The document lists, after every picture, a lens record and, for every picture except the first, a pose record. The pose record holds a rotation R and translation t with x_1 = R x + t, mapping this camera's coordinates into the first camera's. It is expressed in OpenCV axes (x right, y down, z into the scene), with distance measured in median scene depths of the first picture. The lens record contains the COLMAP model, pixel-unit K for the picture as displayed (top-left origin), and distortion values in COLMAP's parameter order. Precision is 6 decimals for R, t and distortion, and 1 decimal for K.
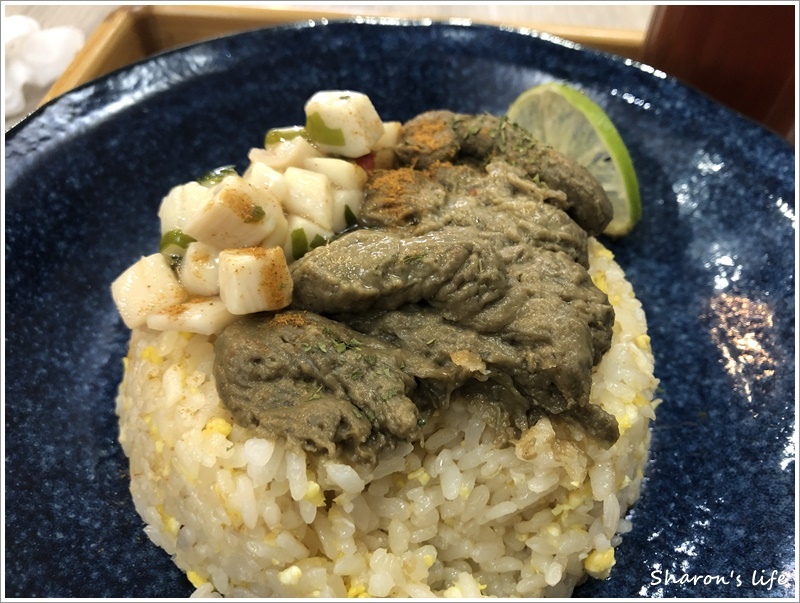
lens RADIAL K [[674.1, 0, 400.0], [0, 674.1, 301.5], [0, 0, 1]] dist [0.089406, -0.170591]
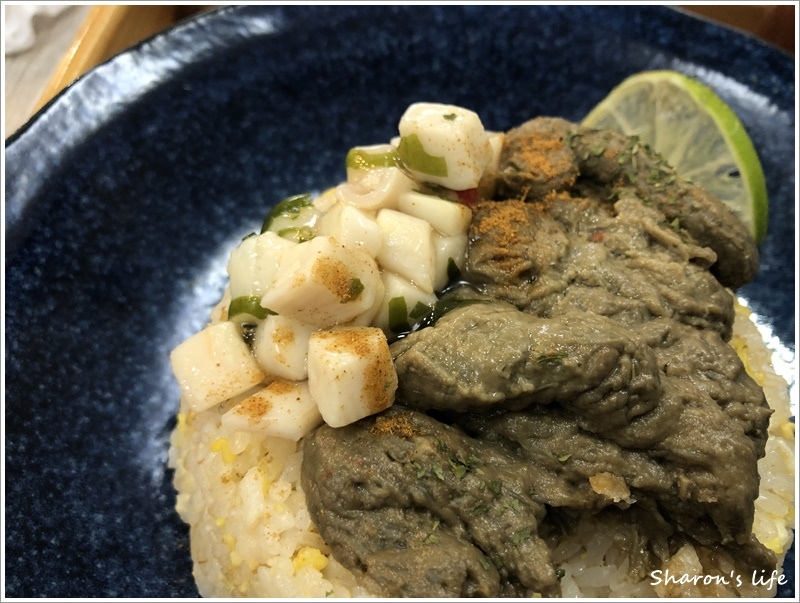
lens RADIAL K [[689.2, 0, 400.0], [0, 689.2, 301.5], [0, 0, 1]] dist [-0.007837, -0.013470]
pose [[0.999220, 0.039339, 0.003566, -0.138694], [-0.039434, 0.988249, 0.147679, -0.206752], [0.002286, -0.147705, 0.989029, 0.163951]]
